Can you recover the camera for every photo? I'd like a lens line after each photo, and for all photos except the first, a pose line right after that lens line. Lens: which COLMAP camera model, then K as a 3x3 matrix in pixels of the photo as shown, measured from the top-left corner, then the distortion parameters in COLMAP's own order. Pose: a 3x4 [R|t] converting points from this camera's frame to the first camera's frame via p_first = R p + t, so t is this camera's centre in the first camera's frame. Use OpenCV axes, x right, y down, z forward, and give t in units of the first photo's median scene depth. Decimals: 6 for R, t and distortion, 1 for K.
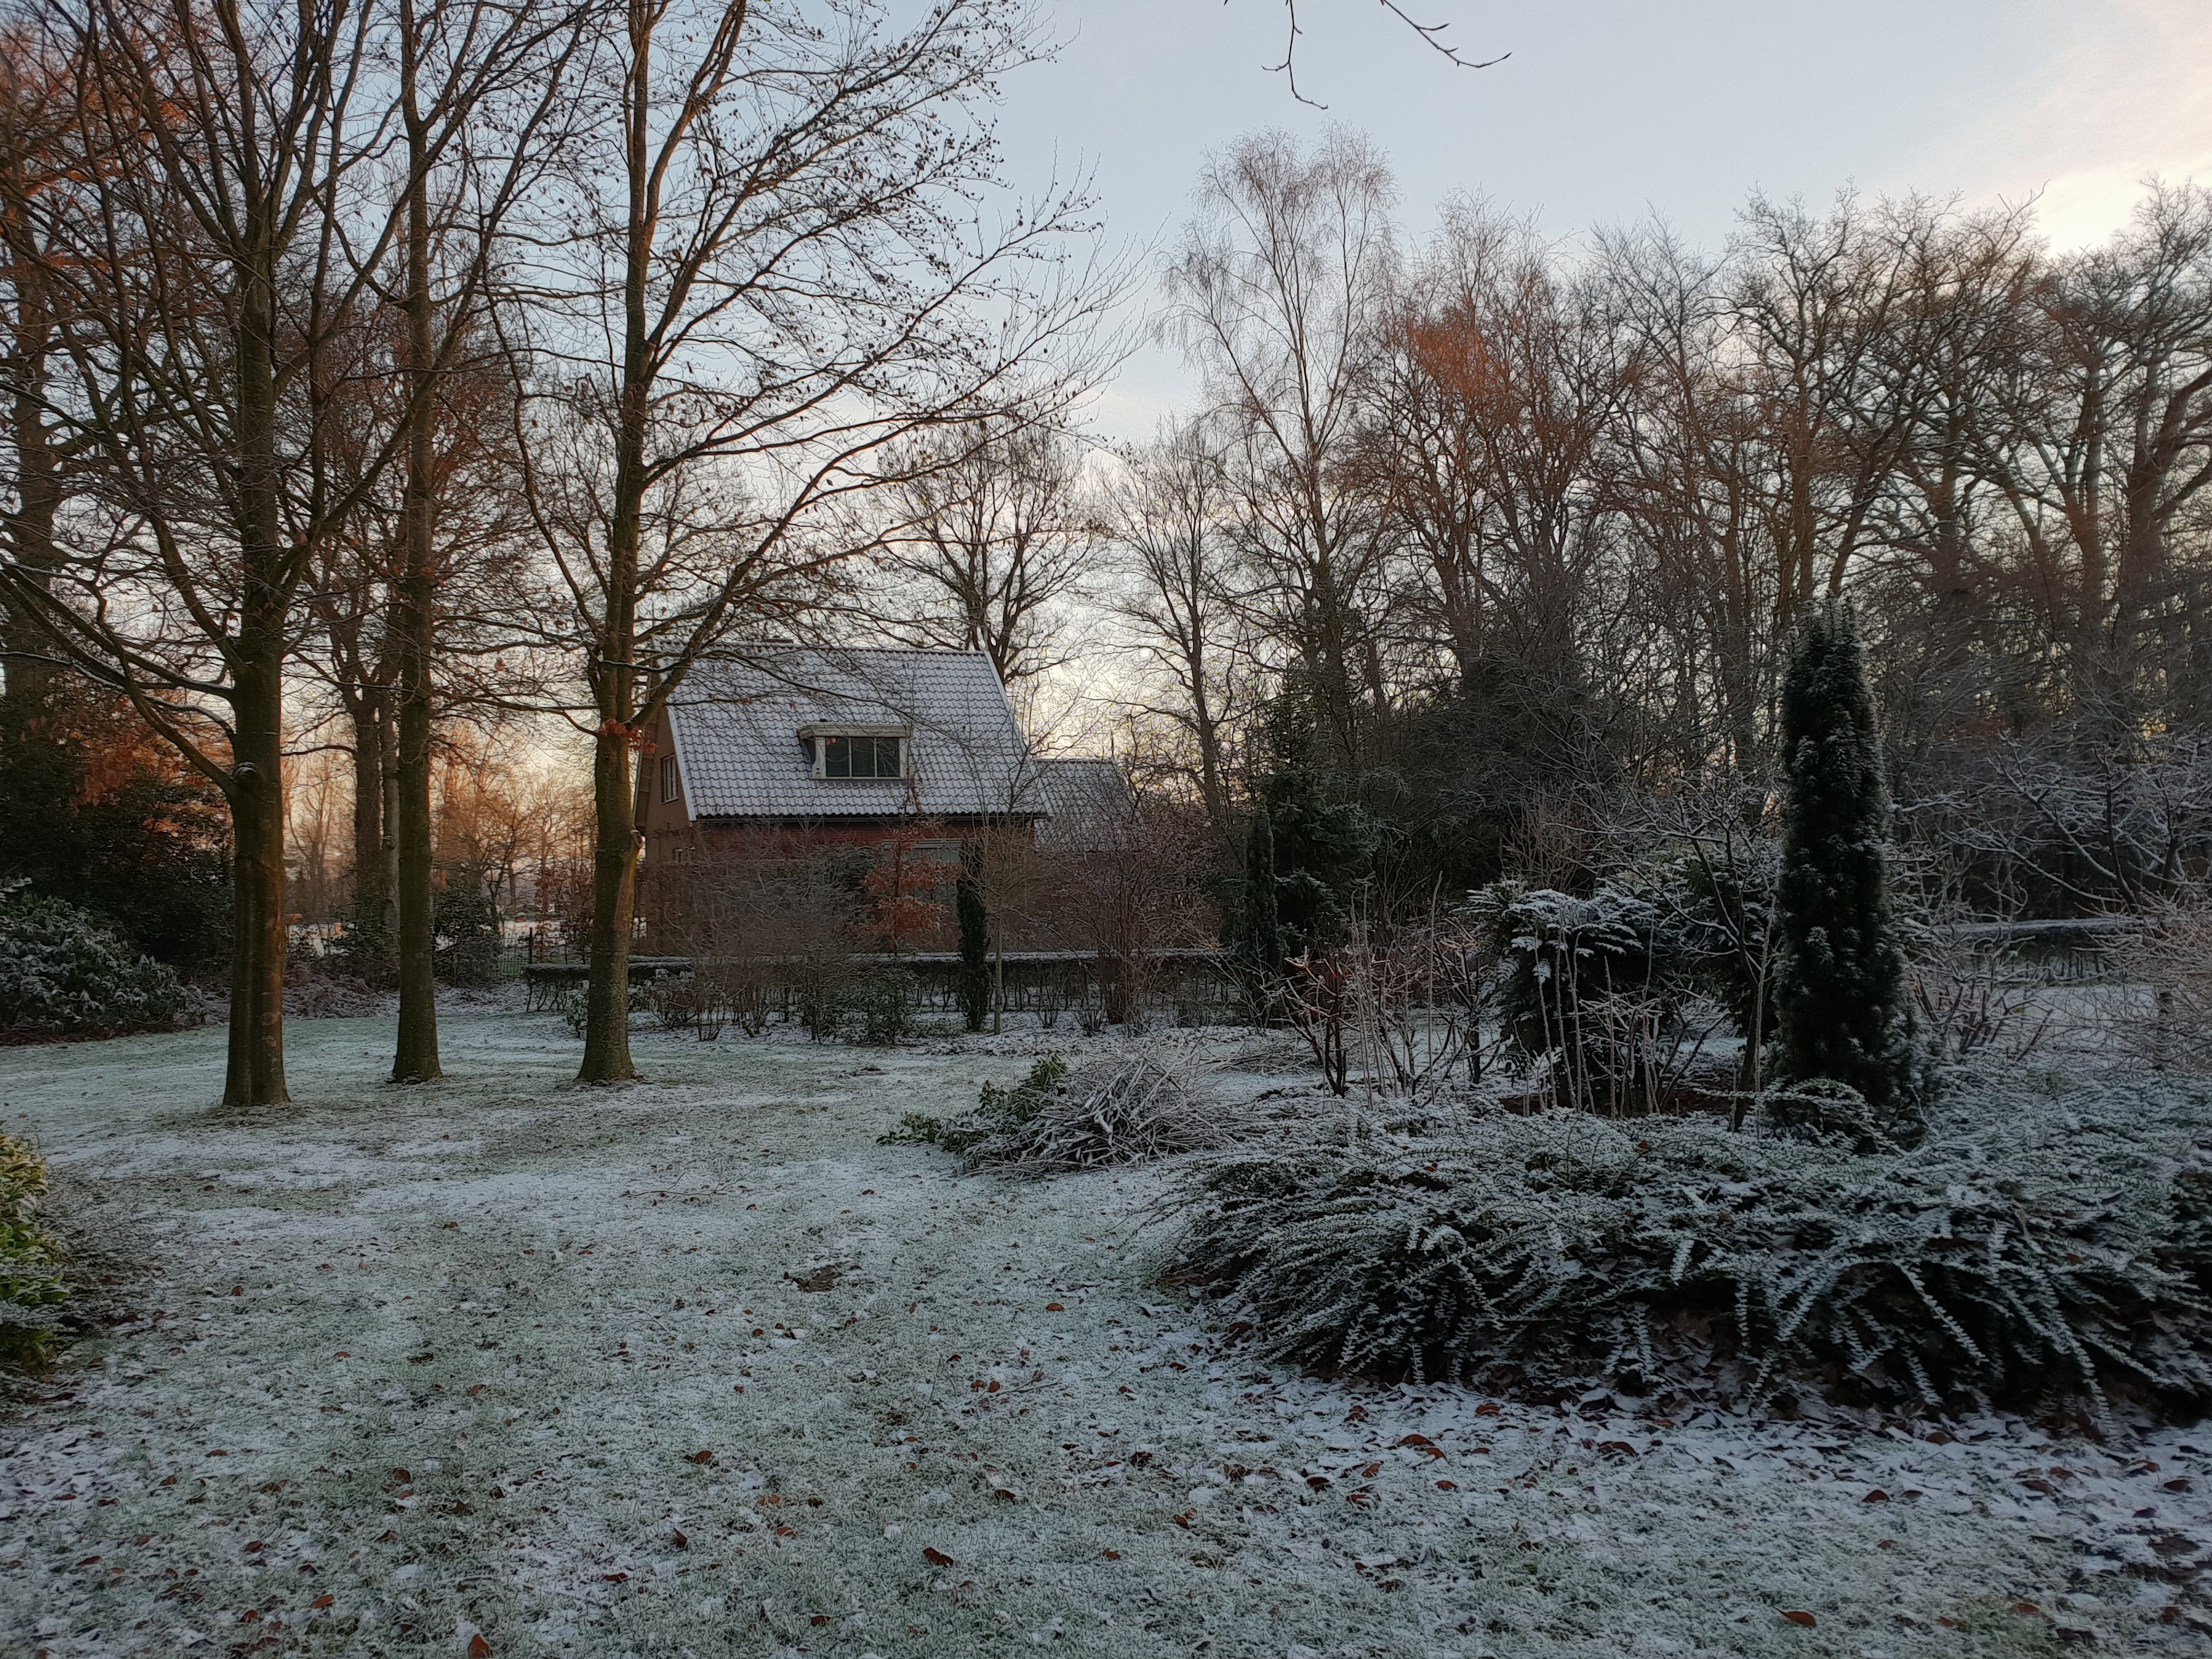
lens RADIAL K [[1674.9, 0, 1154.7], [0, 1674.9, 886.8], [0, 0, 1]] dist [-0.001992, -0.002319]
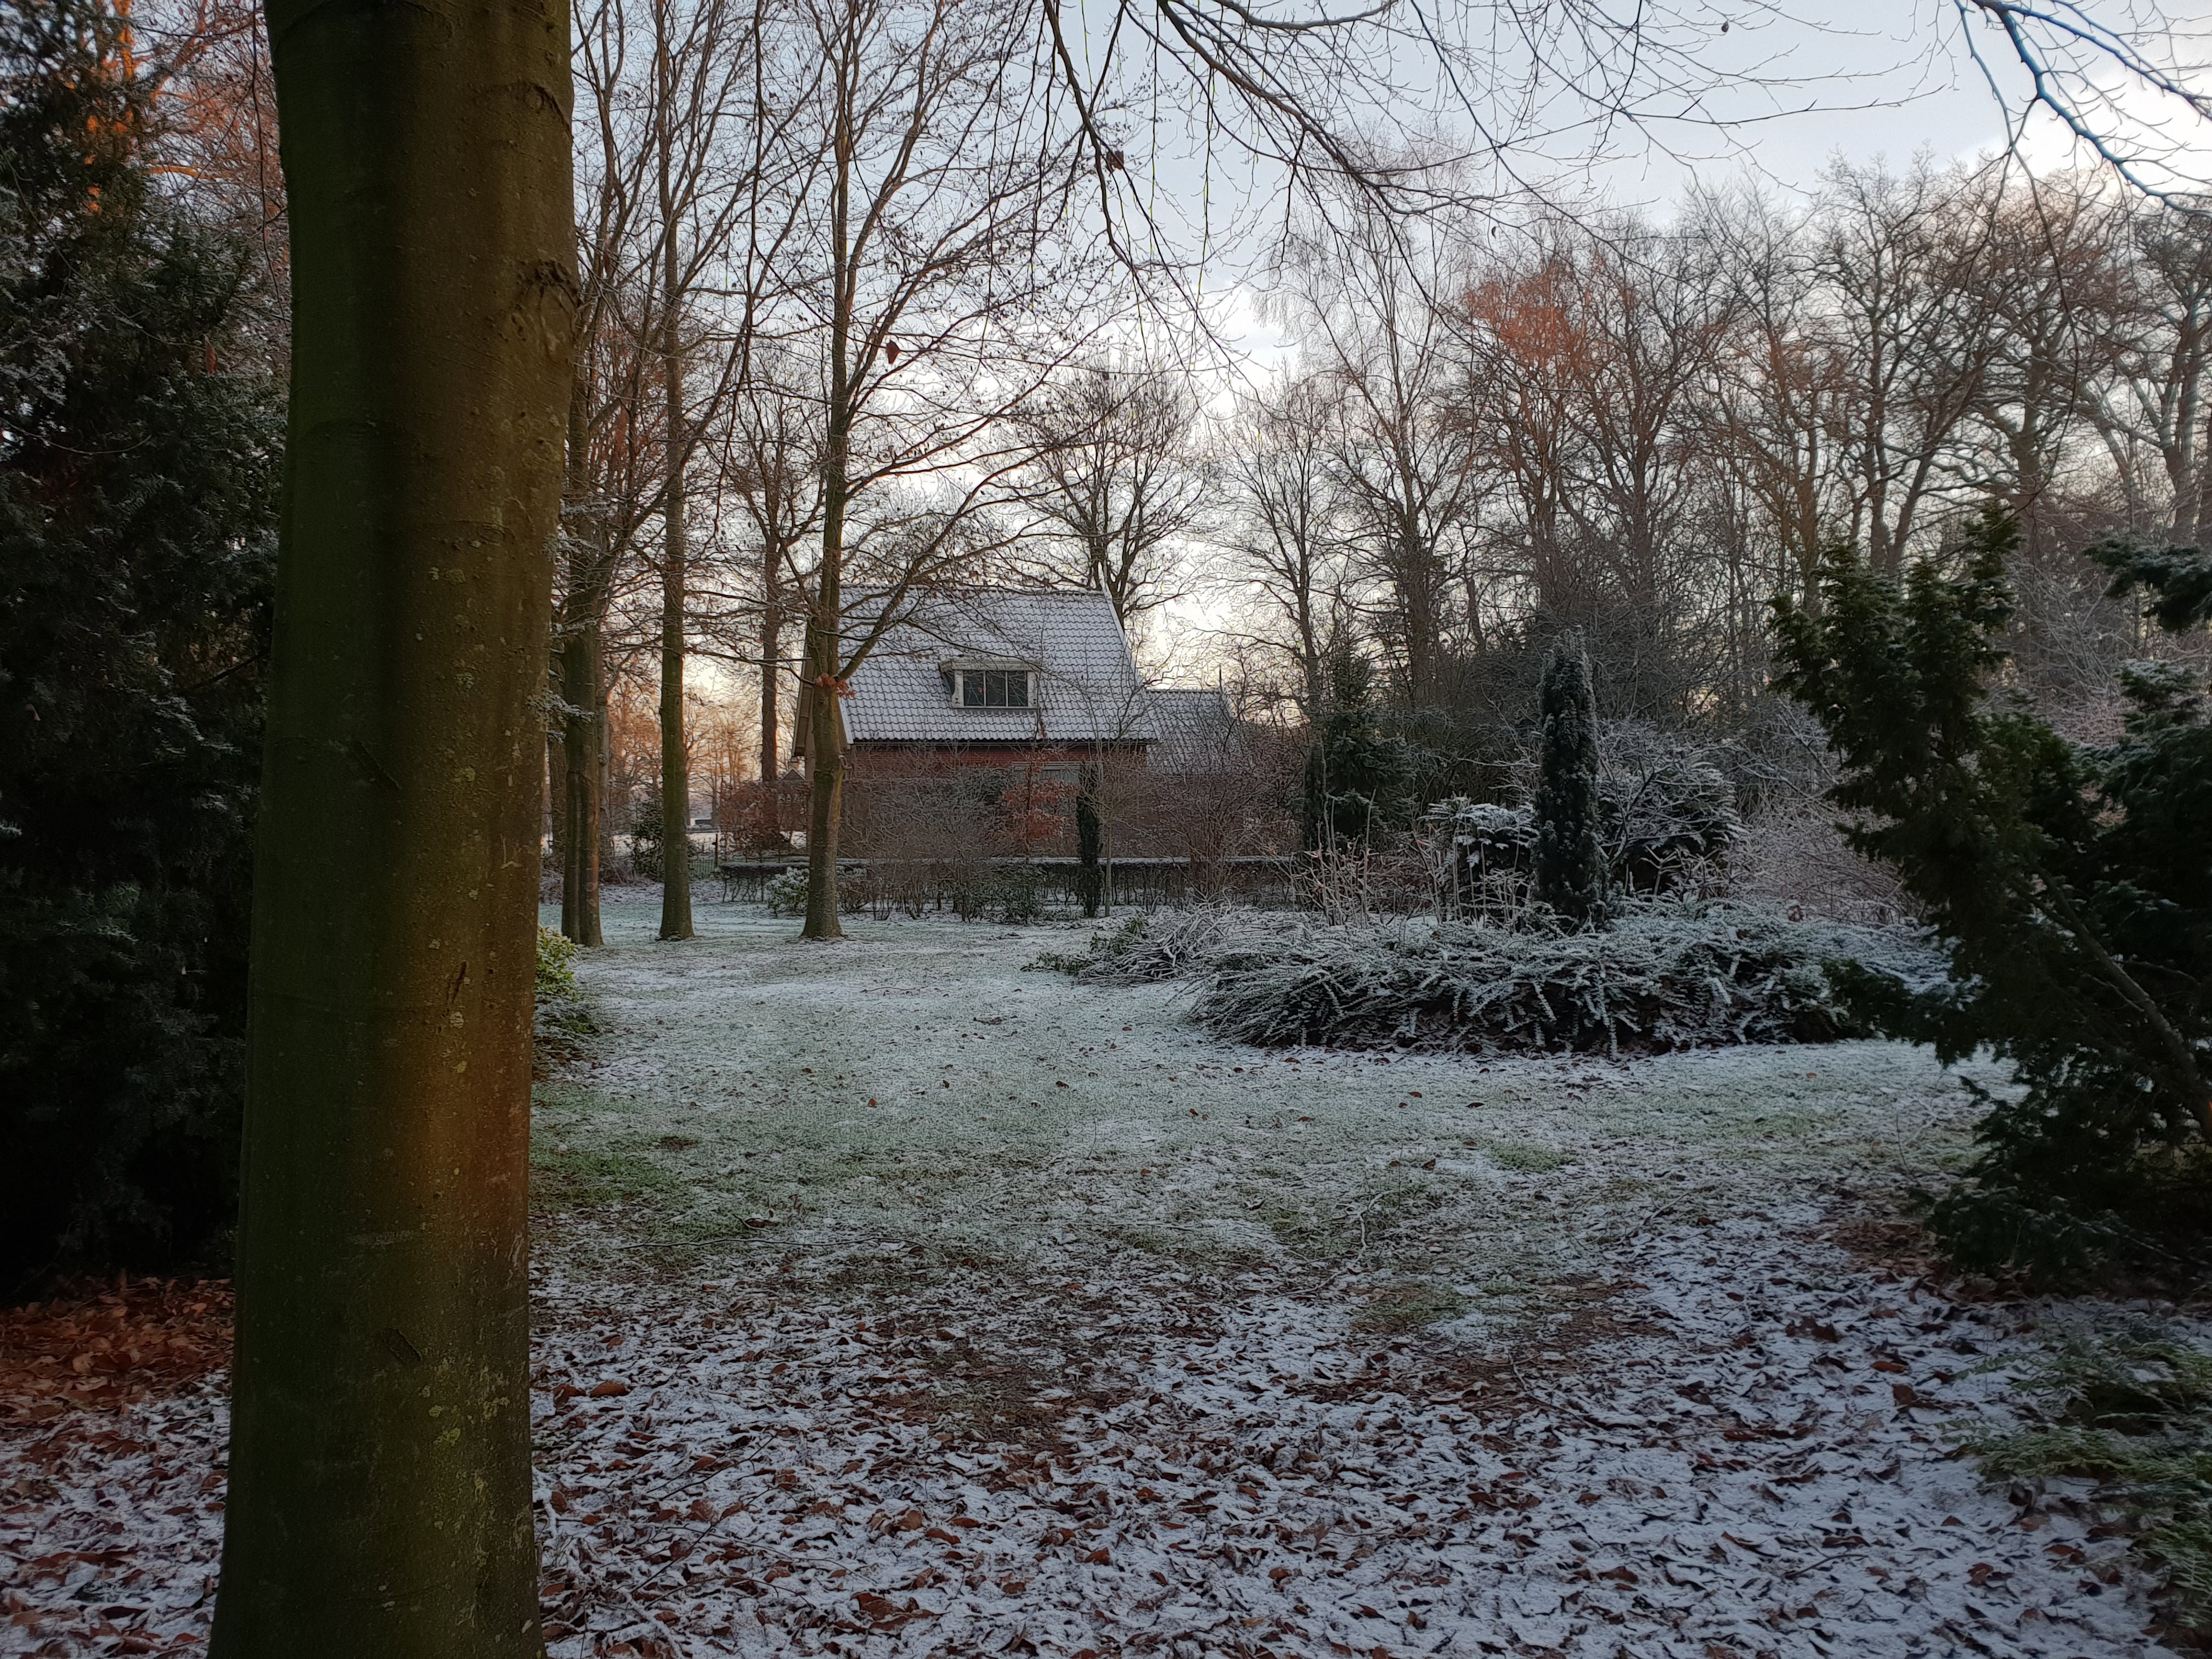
lens RADIAL K [[1678.0, 0, 1106.0], [0, 1678.0, 829.5], [0, 0, 1]] dist [0.000427, 0.000587]
pose [[0.994885, 0.012364, -0.100254, 0.013412], [-0.011107, 0.999853, 0.013086, 0.002028], [0.100401, -0.011905, 0.994876, -0.110997]]
